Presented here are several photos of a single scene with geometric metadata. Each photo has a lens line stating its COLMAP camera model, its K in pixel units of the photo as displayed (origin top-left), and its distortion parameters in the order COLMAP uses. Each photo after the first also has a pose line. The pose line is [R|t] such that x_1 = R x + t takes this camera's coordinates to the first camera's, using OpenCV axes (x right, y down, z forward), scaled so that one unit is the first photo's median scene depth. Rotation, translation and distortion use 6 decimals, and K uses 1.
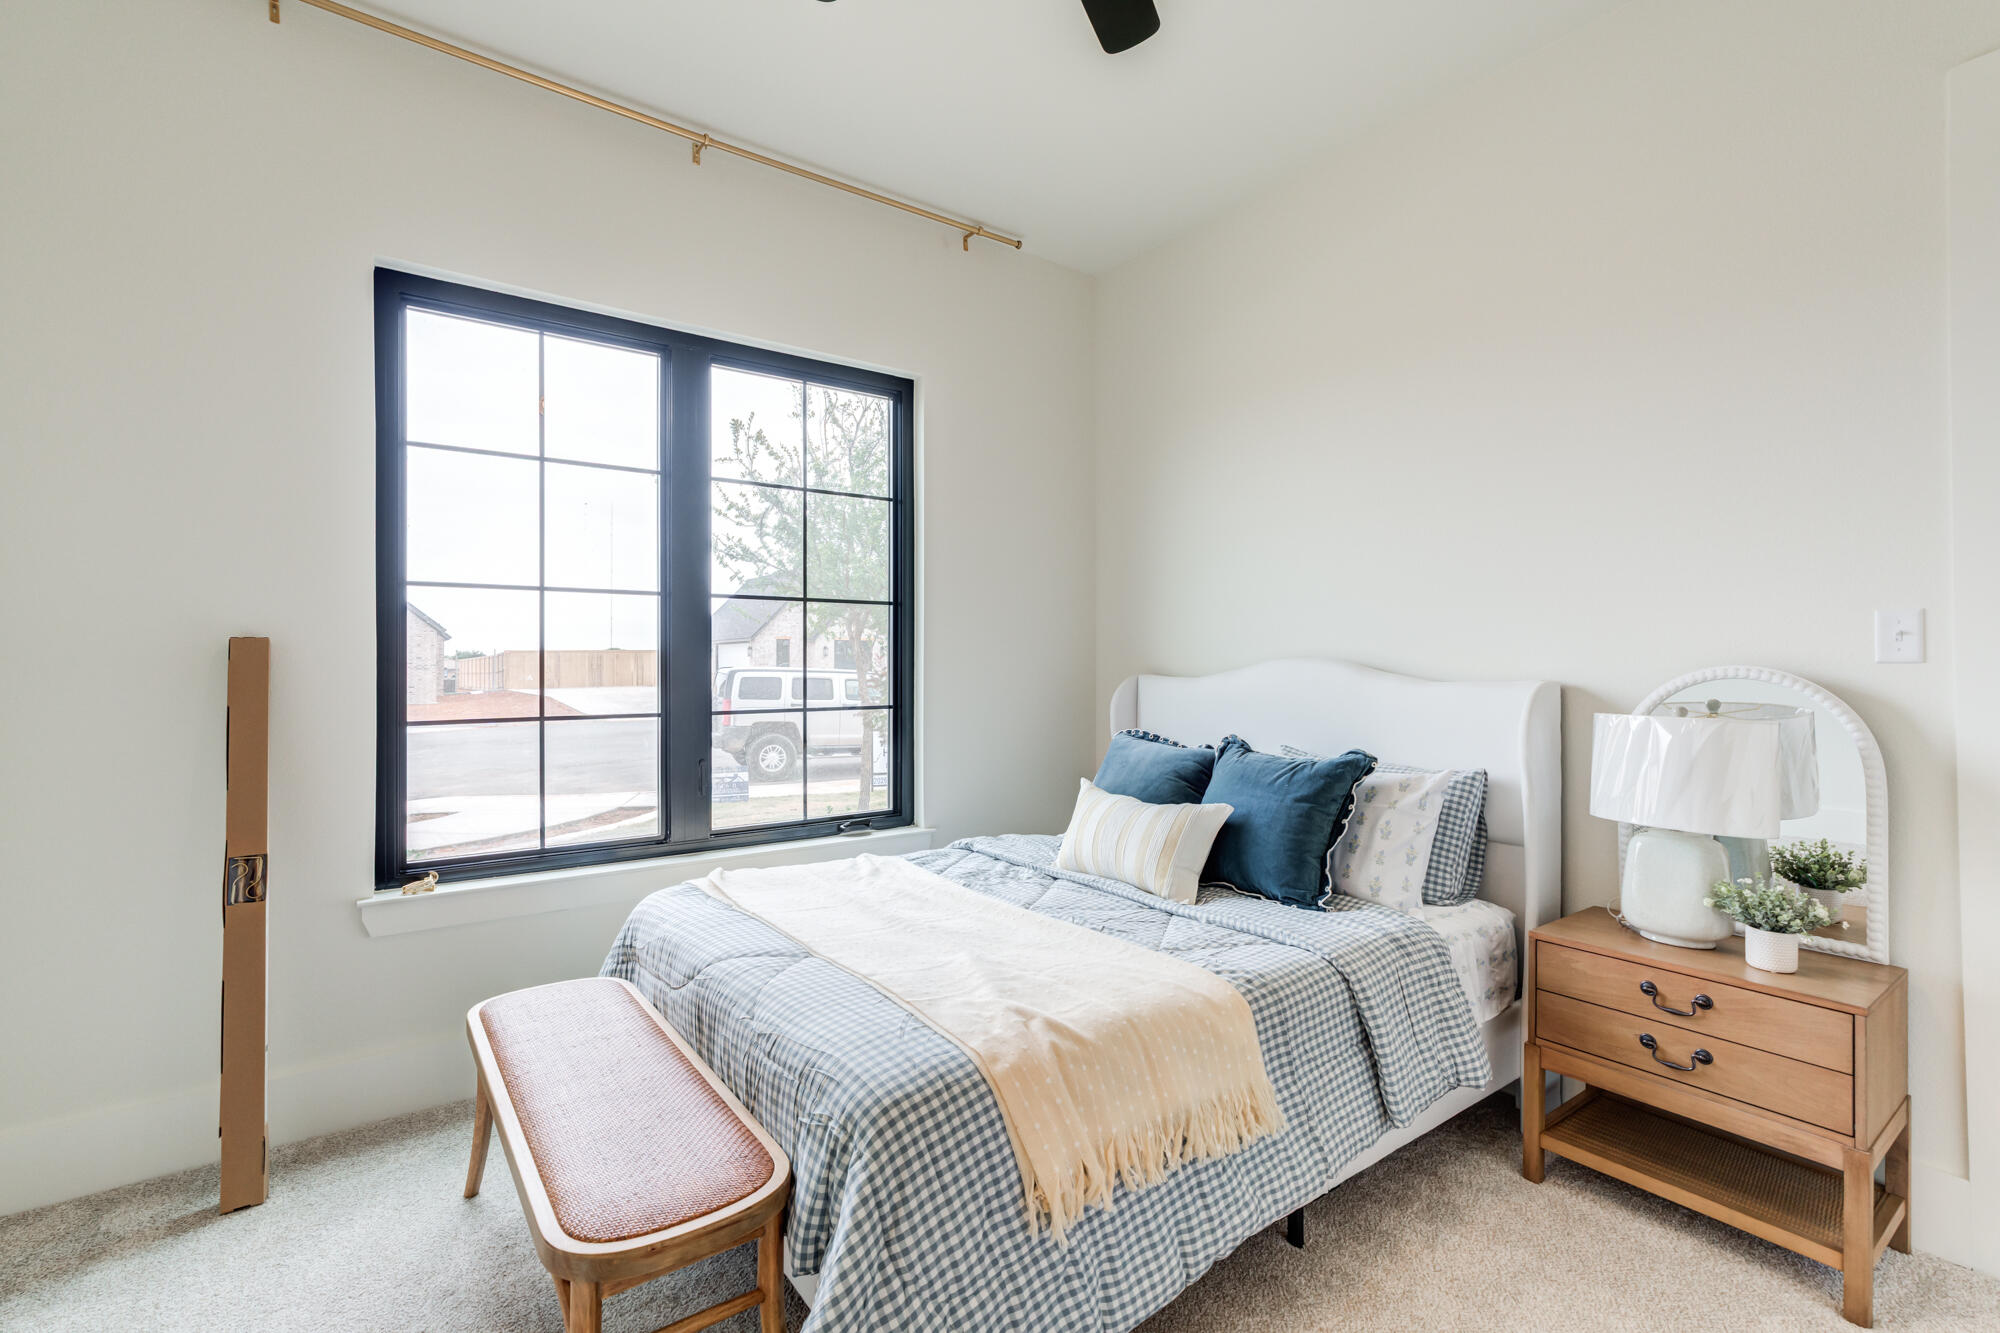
lens RADIAL K [[926.3, 0, 1003.3], [0, 926.3, 658.0], [0, 0, 1]] dist [-0.015465, 0.007317]
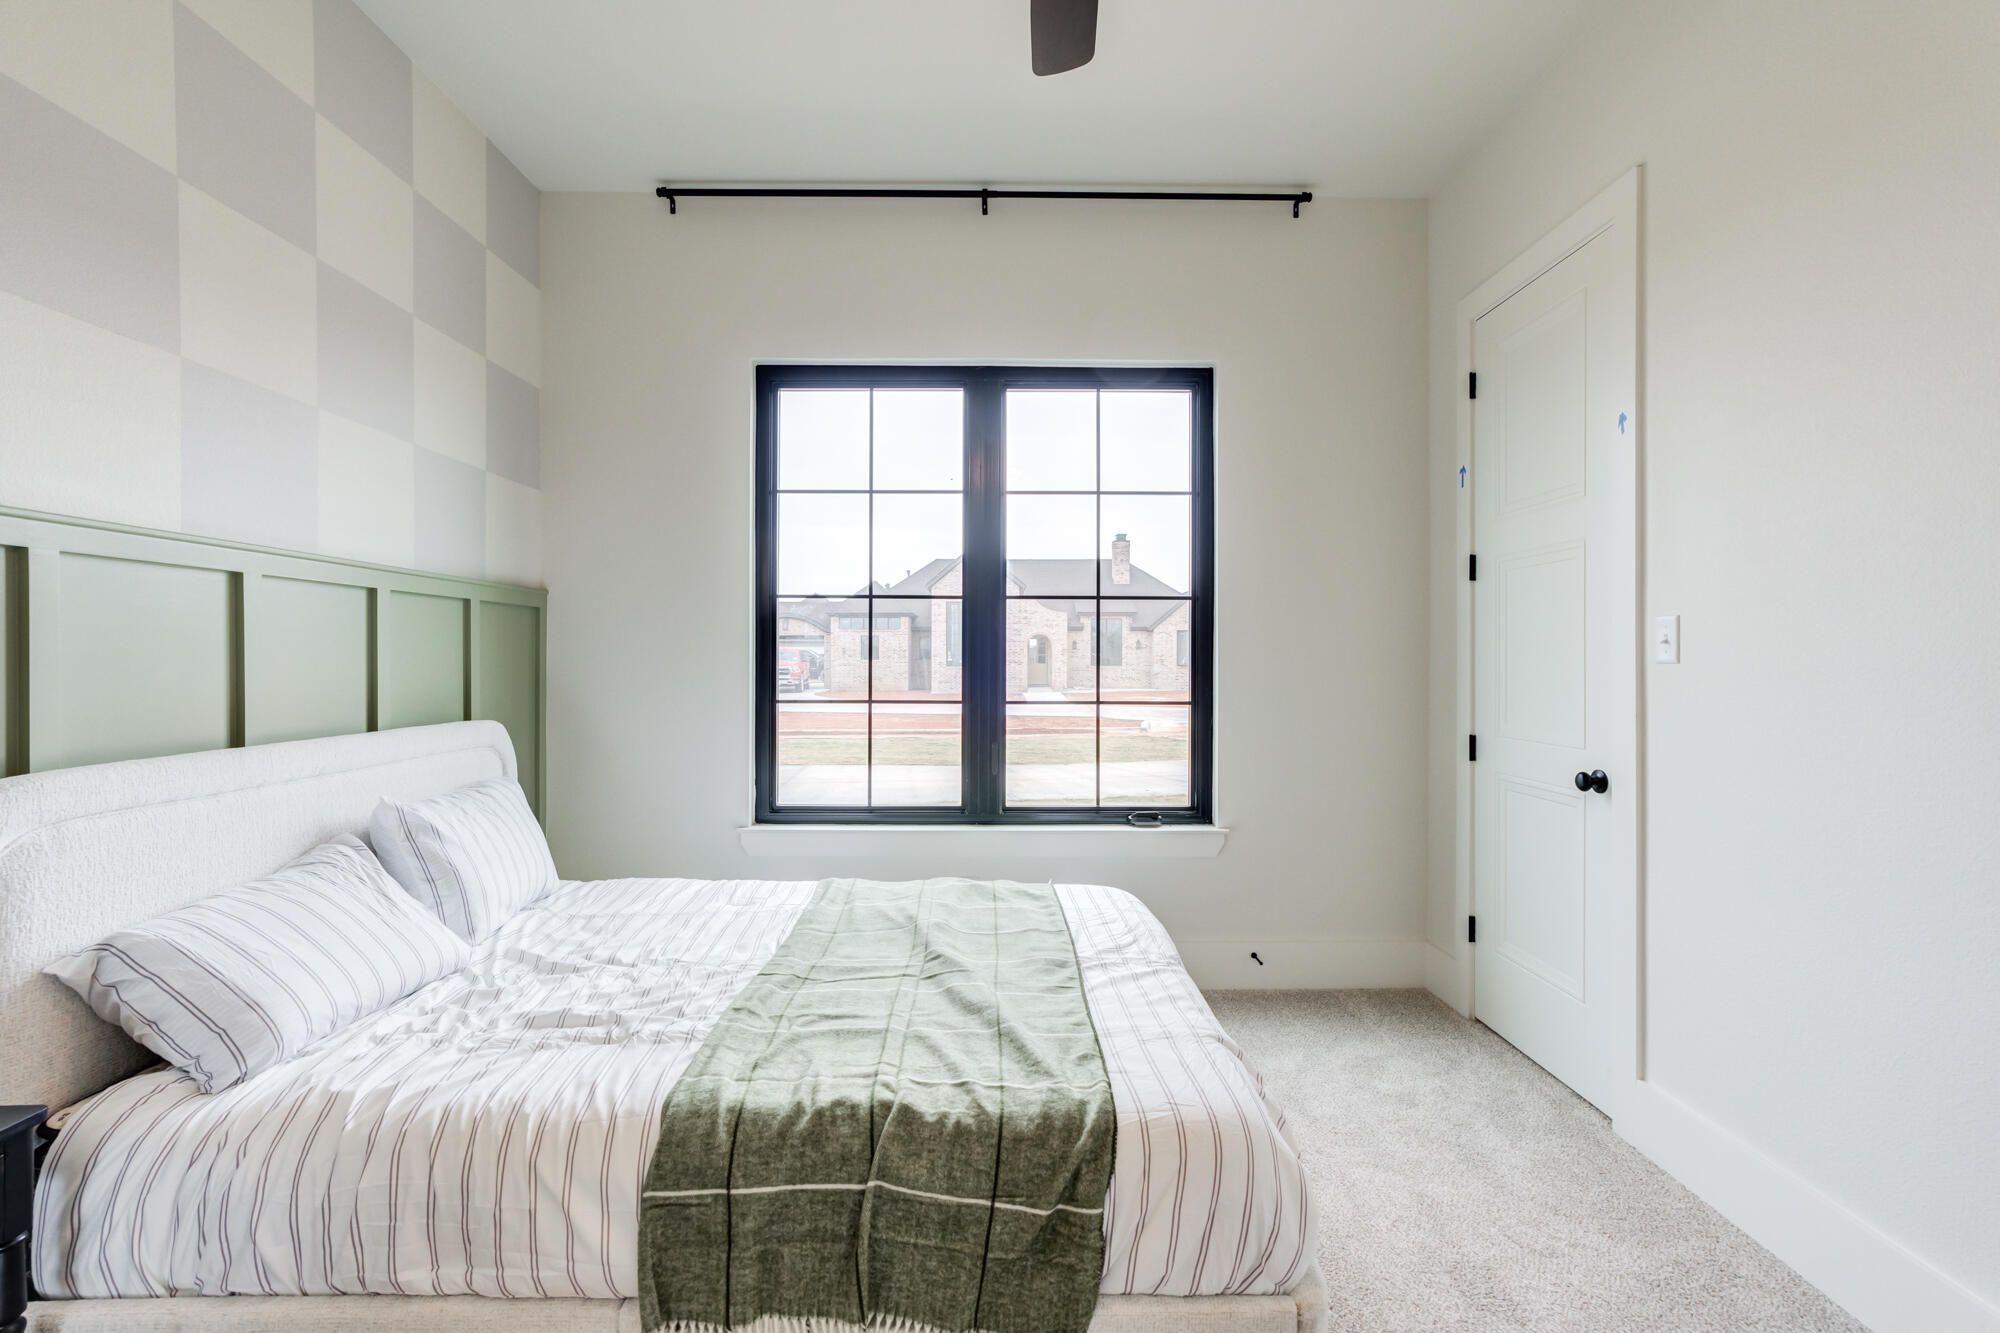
lens RADIAL K [[926.3, 0, 1003.6], [0, 926.3, 653.9], [0, 0, 1]] dist [-0.015465, 0.007317]
pose [[0.807923, 0.011620, -0.589174, 0.354223], [-0.000130, 0.999809, 0.019540, -0.021859], [0.589288, -0.015711, 0.807770, 0.094760]]
